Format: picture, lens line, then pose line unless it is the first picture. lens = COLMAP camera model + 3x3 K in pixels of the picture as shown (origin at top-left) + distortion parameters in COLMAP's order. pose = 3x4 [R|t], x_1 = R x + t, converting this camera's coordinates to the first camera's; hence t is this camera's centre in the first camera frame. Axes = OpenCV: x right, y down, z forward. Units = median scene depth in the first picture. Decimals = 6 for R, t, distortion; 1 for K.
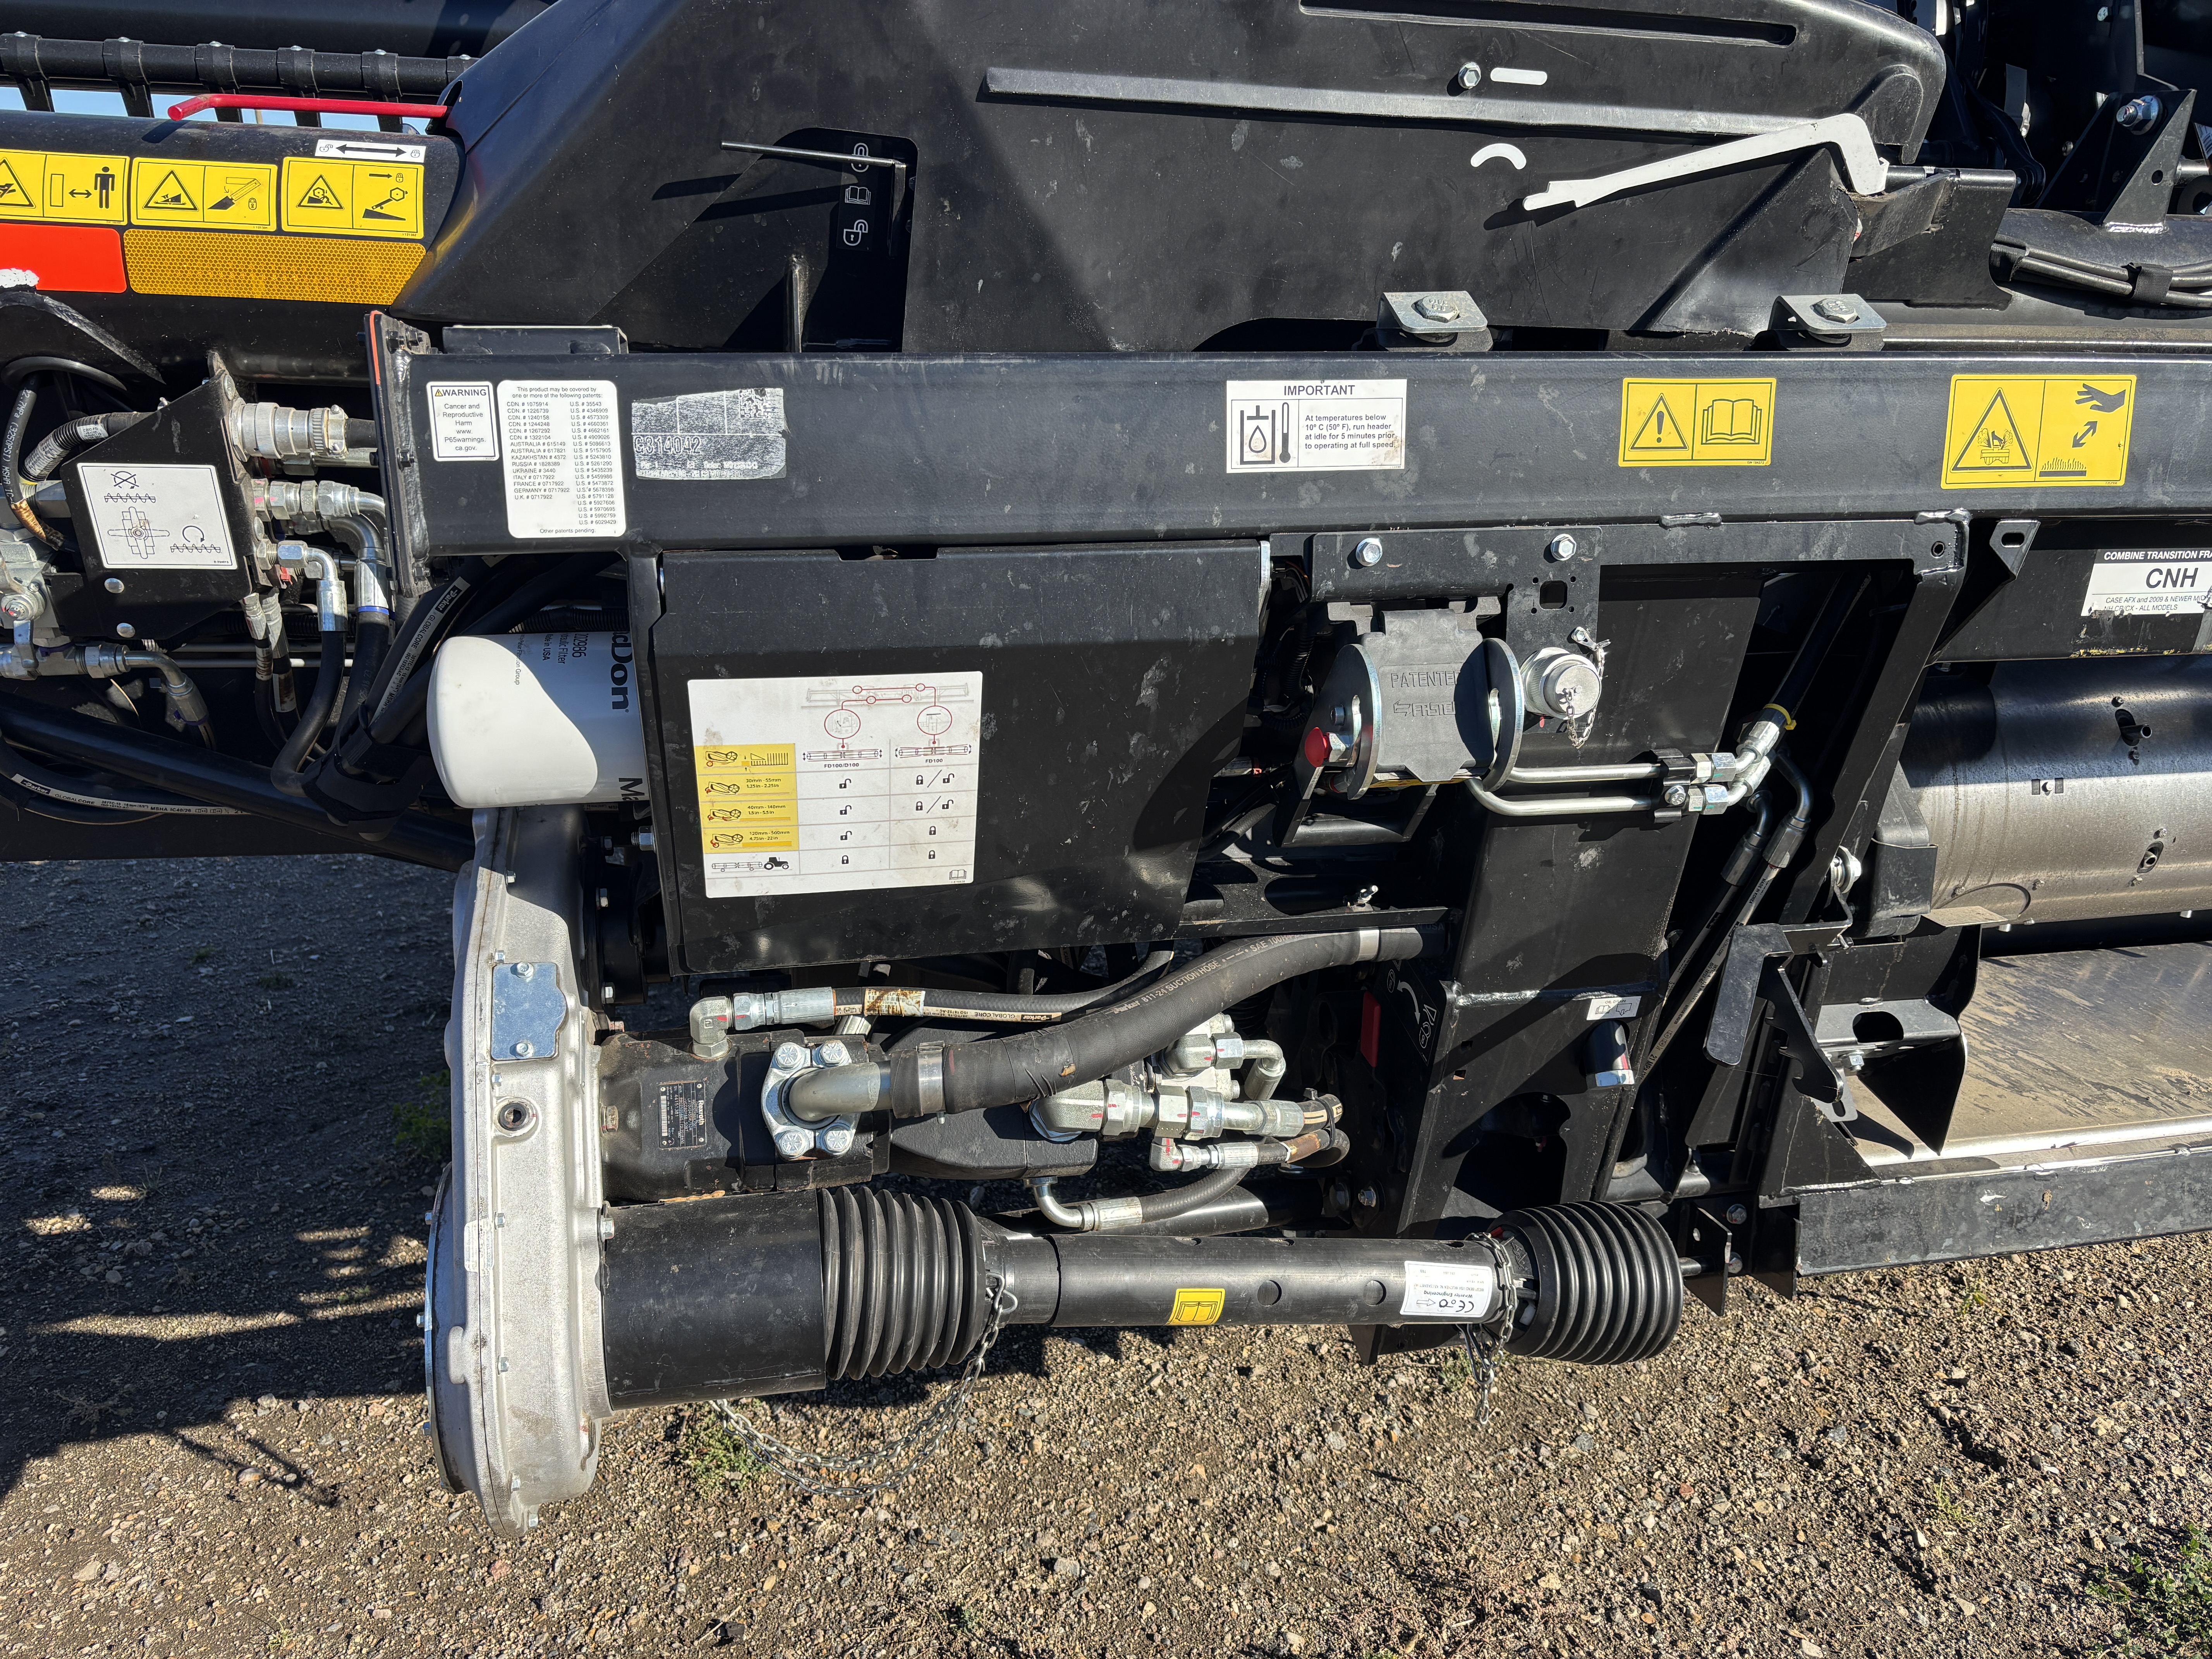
lens RADIAL K [[1489.3, 0, 1105.0], [0, 1489.3, 829.5], [0, 0, 1]] dist [0.006358, 0.000639]
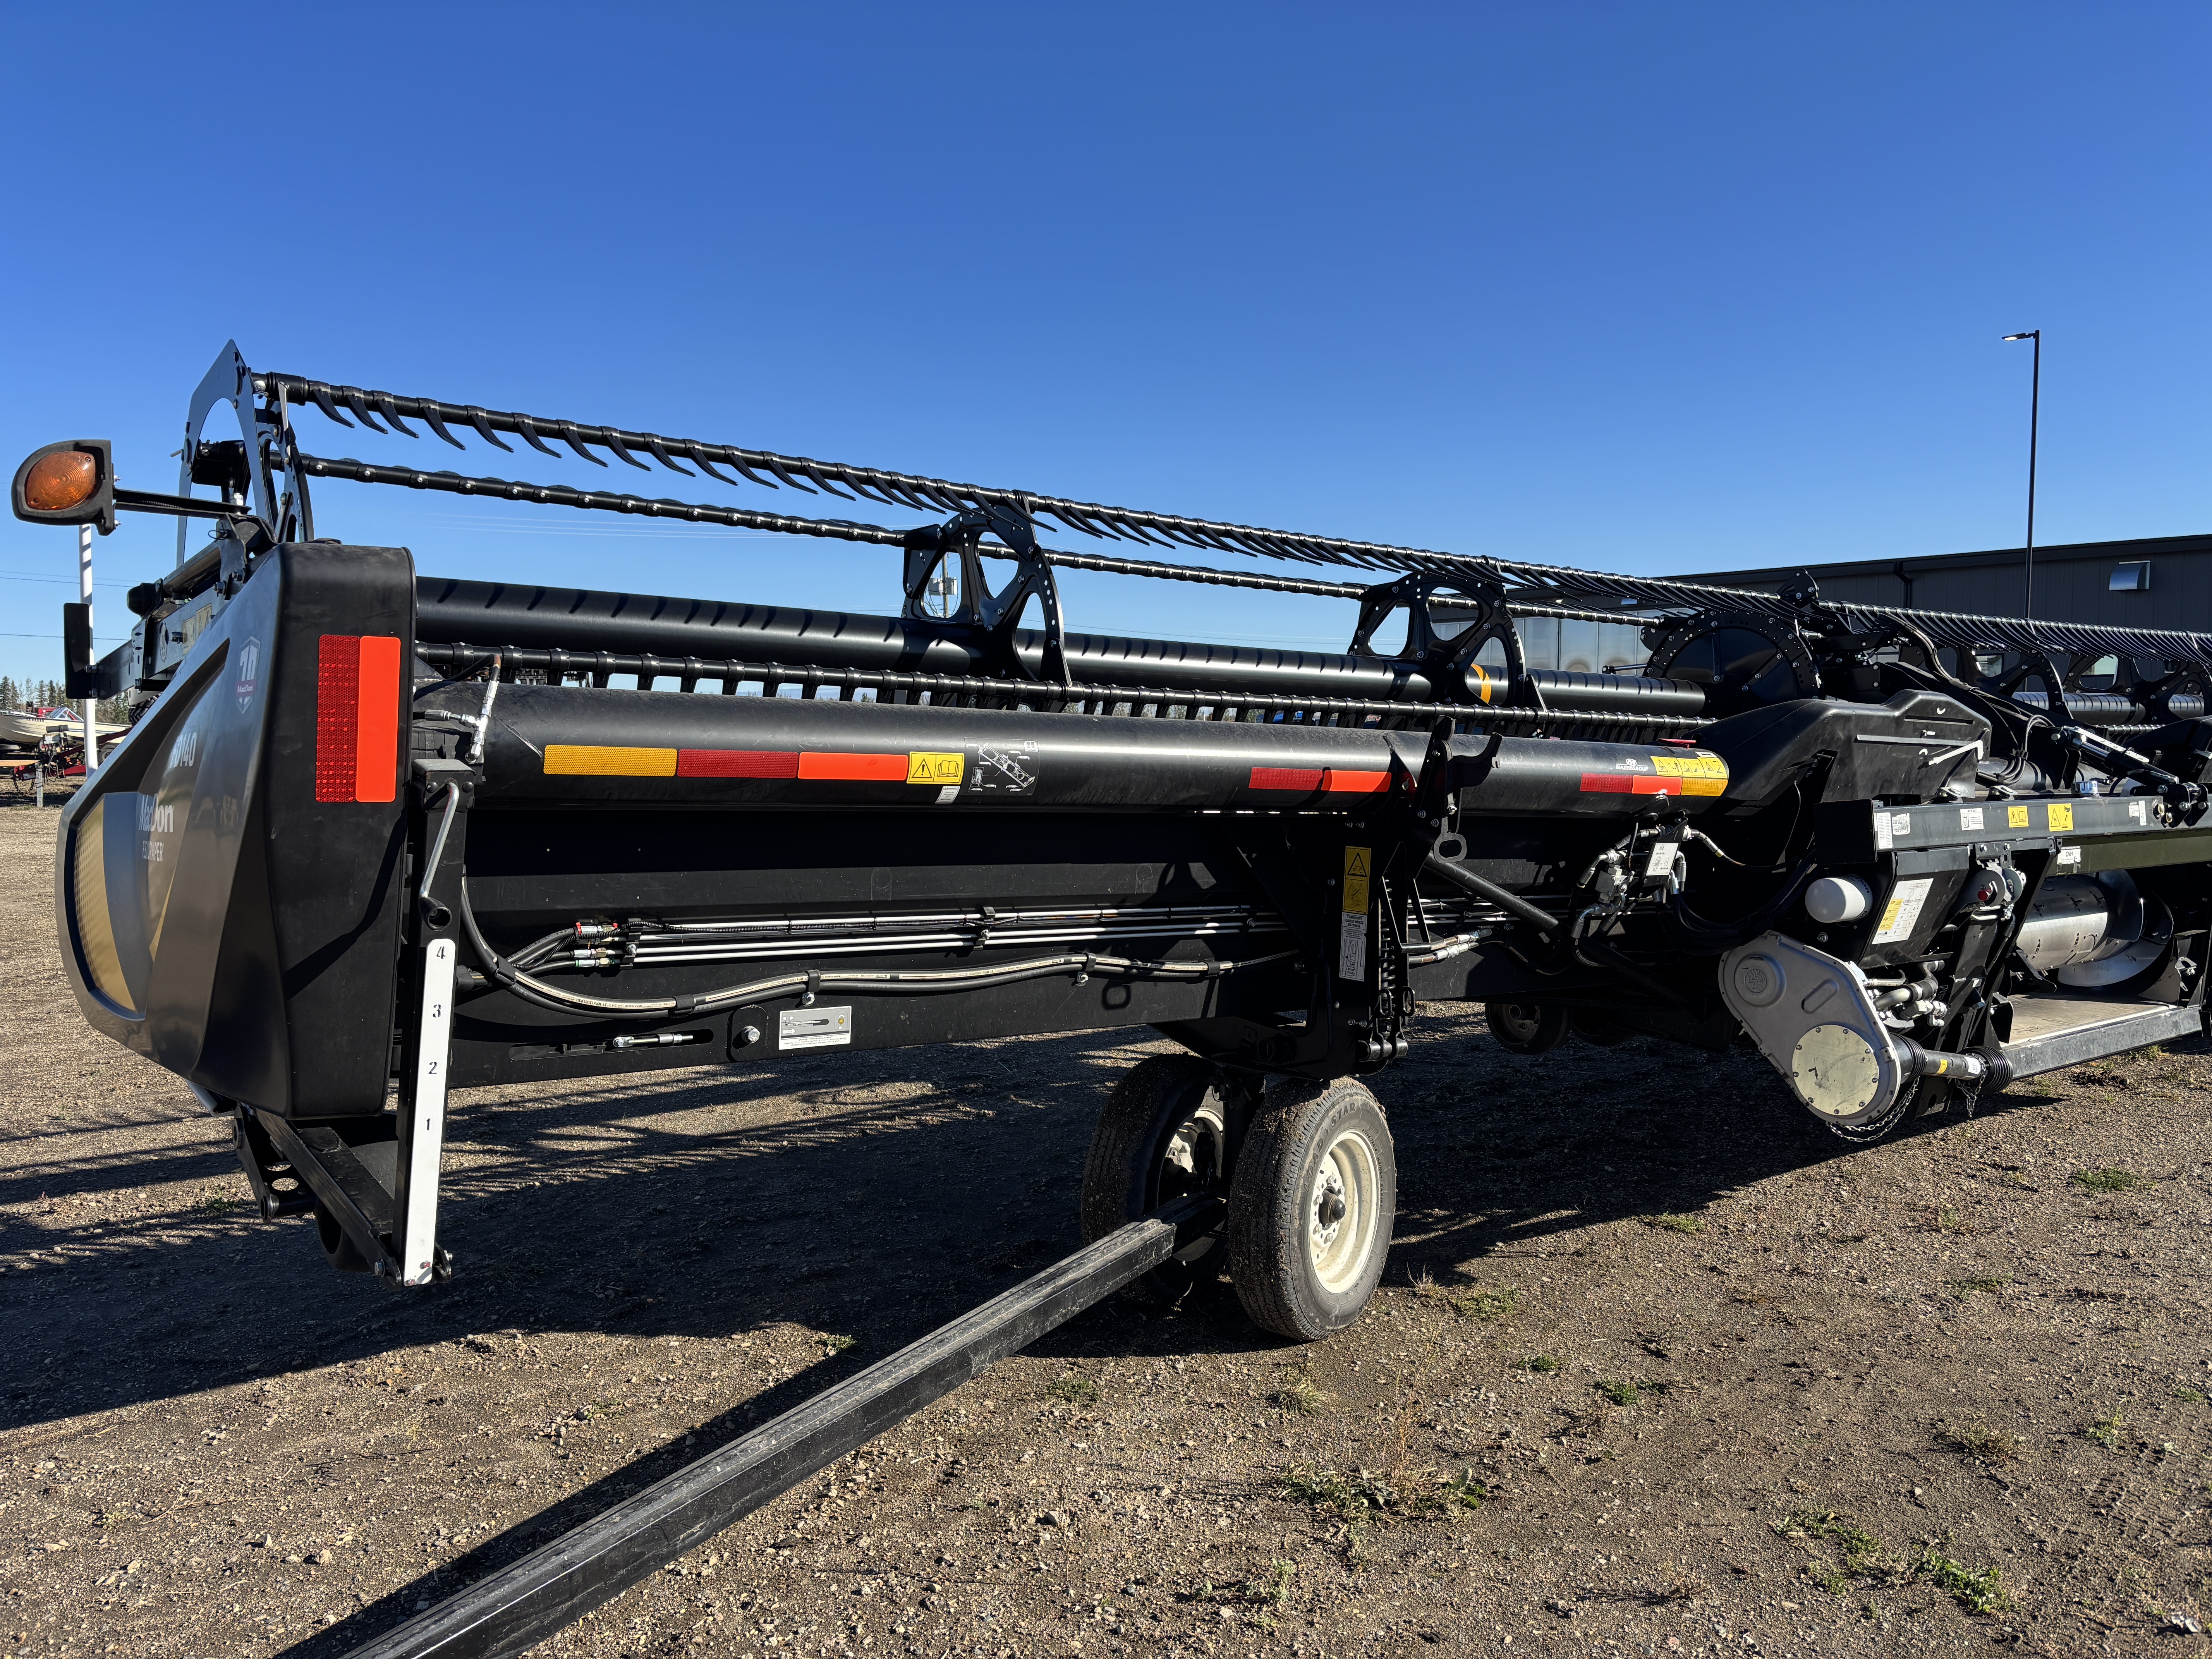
lens RADIAL K [[1665.7, 0, 1105.4], [0, 1665.7, 848.7], [0, 0, 1]] dist [0.044796, -0.061882]
pose [[0.884382, -0.032218, 0.465650, -3.359755], [0.153263, 0.962347, -0.224499, 0.397250], [-0.440884, 0.269909, 0.856020, -1.563663]]
